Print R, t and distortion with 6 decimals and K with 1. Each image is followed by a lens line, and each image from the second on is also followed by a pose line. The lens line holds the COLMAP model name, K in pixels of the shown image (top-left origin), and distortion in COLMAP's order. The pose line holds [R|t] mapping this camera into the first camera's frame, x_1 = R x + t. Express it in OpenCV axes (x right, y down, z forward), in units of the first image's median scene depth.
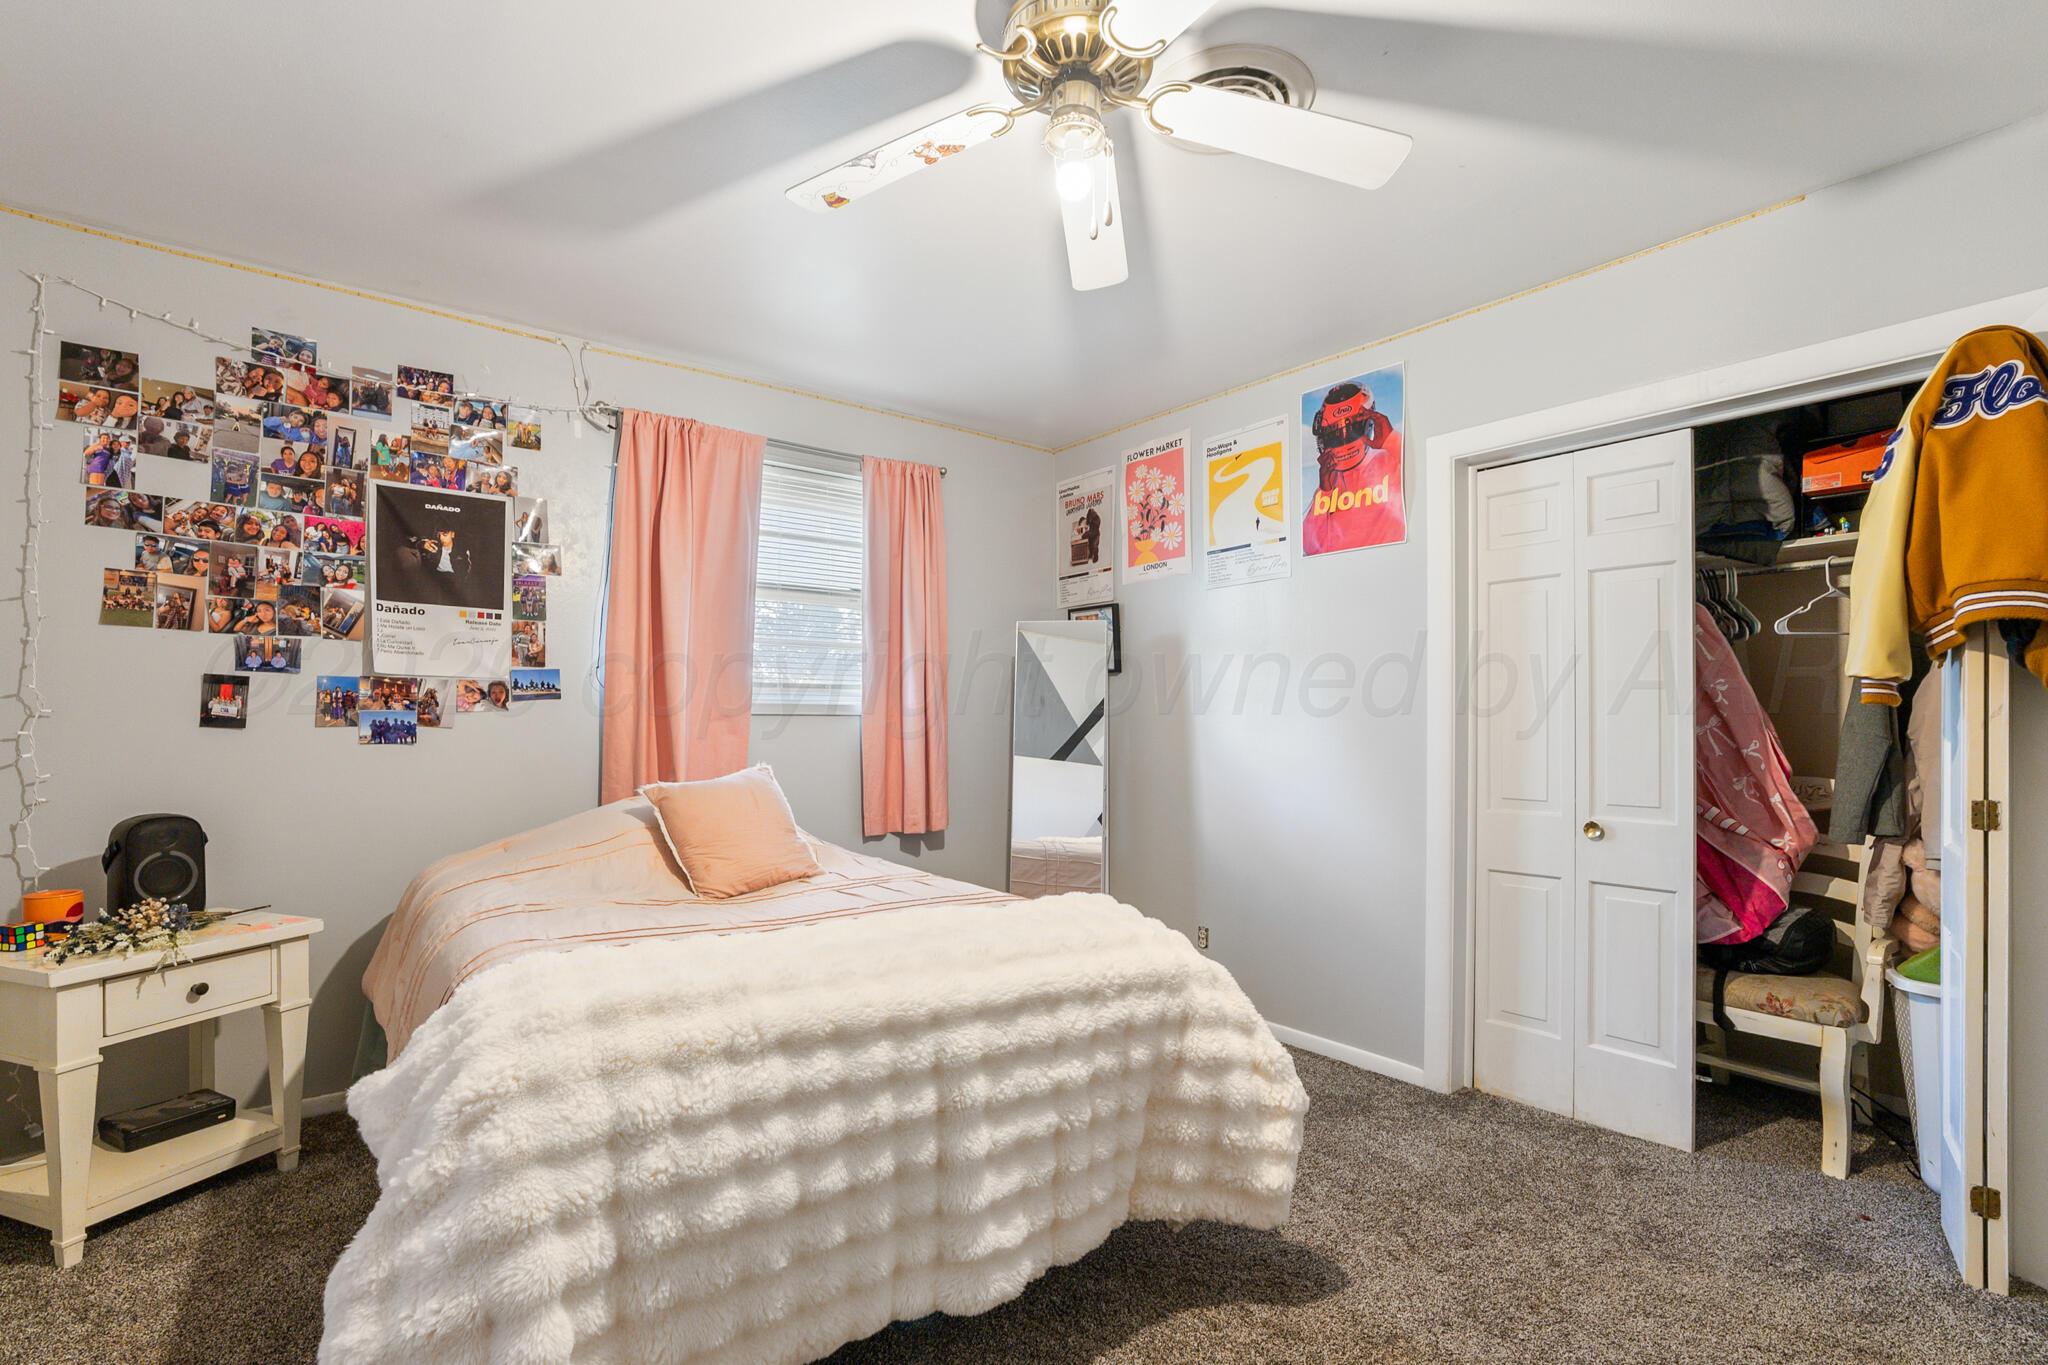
lens RADIAL K [[930.8, 0, 1023.5], [0, 930.8, 717.2], [0, 0, 1]] dist [-0.010129, 0.000264]
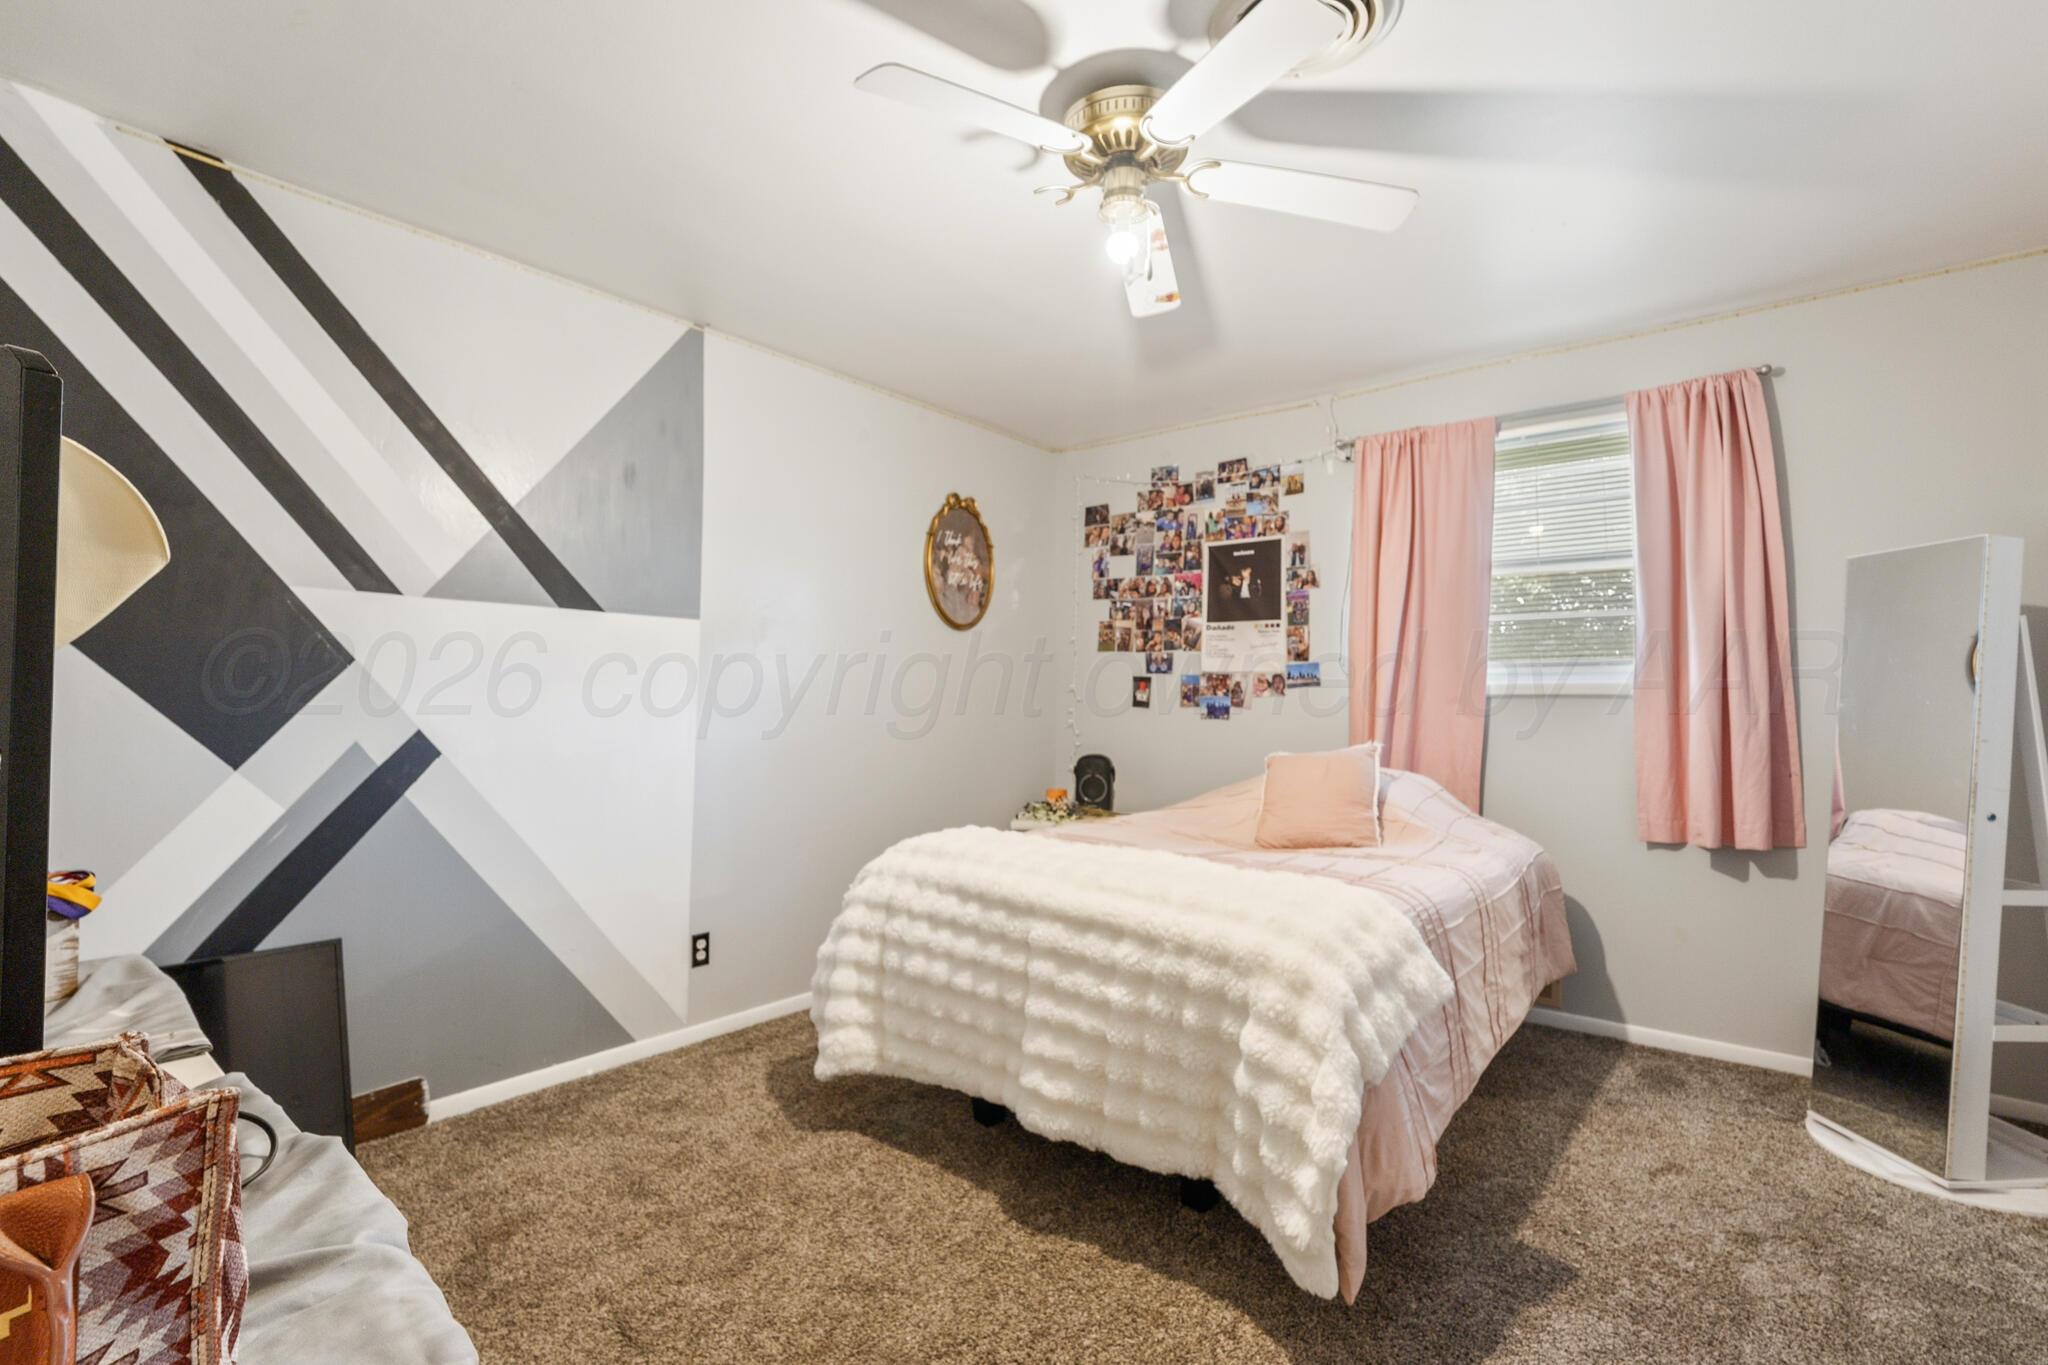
lens RADIAL K [[930.8, 0, 1025.2], [0, 930.8, 693.5], [0, 0, 1]] dist [-0.010129, 0.000264]
pose [[0.224719, -0.013884, -0.974325, 0.739270], [-0.001928, 0.999890, -0.014693, 0.011255], [0.974422, 0.005180, 0.224667, 0.390204]]
